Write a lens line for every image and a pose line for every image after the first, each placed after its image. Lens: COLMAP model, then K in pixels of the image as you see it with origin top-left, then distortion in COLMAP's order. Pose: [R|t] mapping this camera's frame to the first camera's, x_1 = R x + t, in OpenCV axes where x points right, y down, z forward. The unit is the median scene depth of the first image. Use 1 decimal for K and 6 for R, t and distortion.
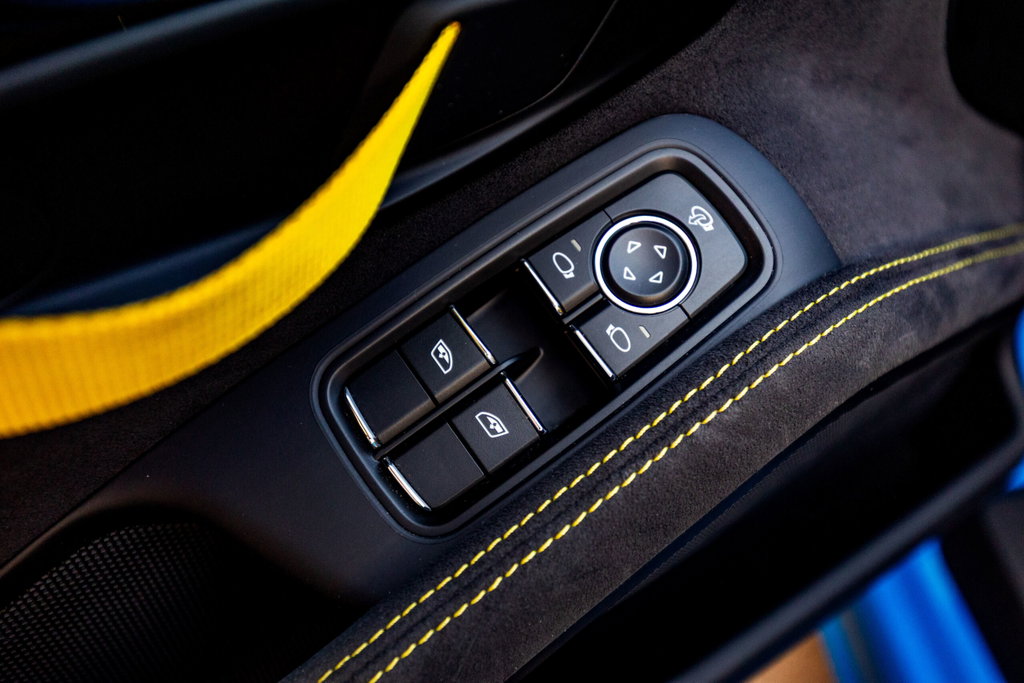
lens RADIAL K [[952.6, 0, 512.0], [0, 952.6, 341.5], [0, 0, 1]] dist [0.016093, 0.005996]
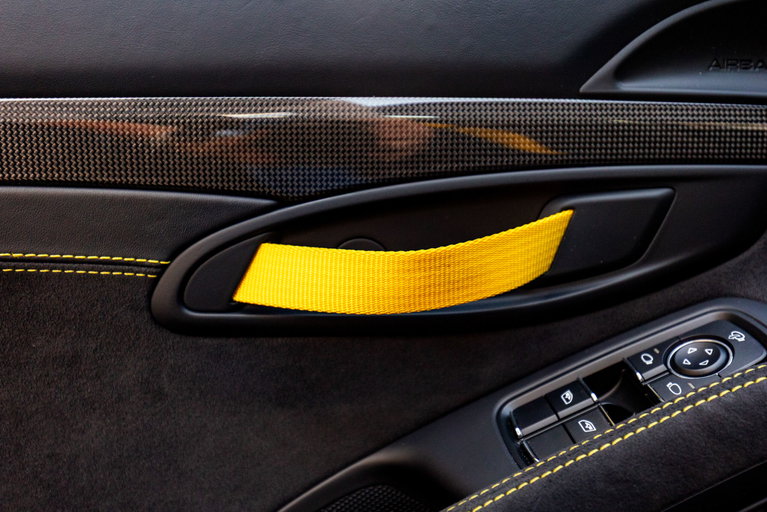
lens RADIAL K [[713.5, 0, 383.5], [0, 713.5, 256.0], [0, 0, 1]] dist [0.016093, 0.005996]
pose [[0.834164, -0.088749, -0.544329, 0.379802], [-0.321702, 0.723370, -0.610937, 0.732725], [0.447971, 0.684733, 0.574859, -0.081339]]
